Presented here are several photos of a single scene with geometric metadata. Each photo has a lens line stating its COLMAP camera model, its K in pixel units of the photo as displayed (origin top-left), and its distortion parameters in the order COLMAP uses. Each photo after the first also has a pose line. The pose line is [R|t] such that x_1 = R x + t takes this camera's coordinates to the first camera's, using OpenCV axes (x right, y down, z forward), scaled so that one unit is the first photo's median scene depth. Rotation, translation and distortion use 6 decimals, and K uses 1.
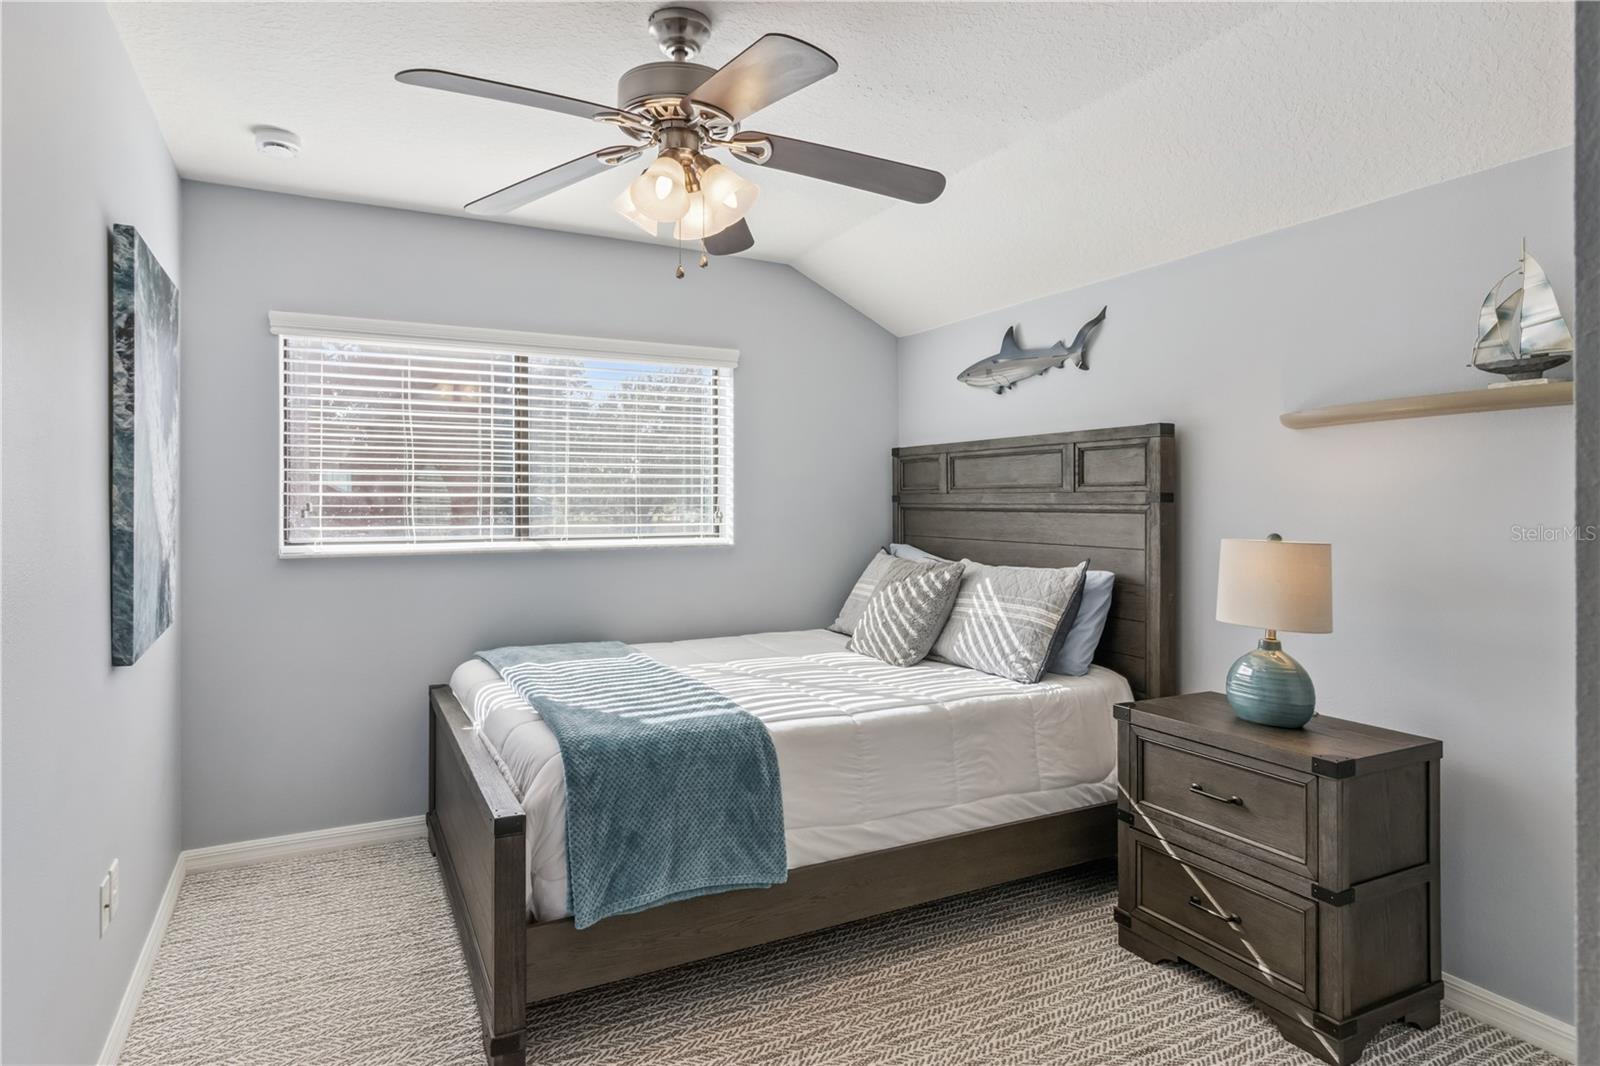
lens RADIAL K [[866.8, 0, 779.8], [0, 866.8, 509.9], [0, 0, 1]] dist [-0.000638, 0.000679]
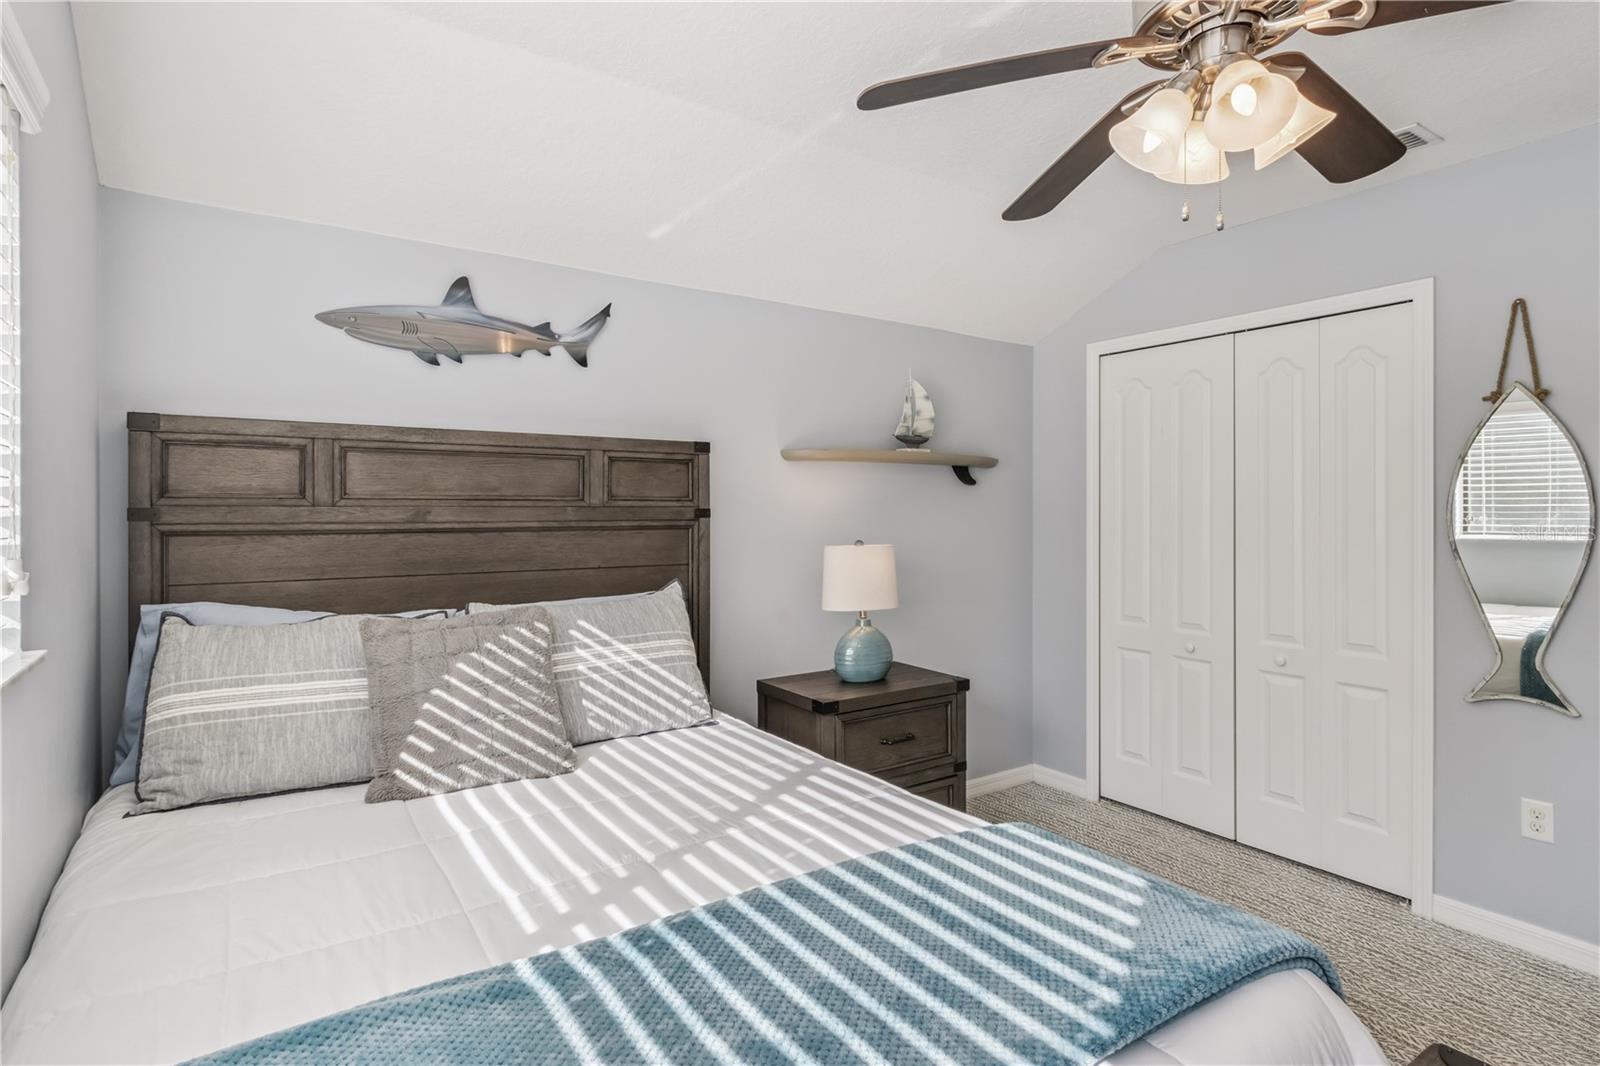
lens RADIAL K [[803.5, 0, 783.5], [0, 803.5, 507.1], [0, 0, 1]] dist [0.002763, -0.000460]
pose [[-0.104549, 0.009163, 0.994478, -0.484326], [0.015295, 0.999854, -0.007604, -0.011369], [-0.994402, 0.014416, -0.104674, 0.913901]]
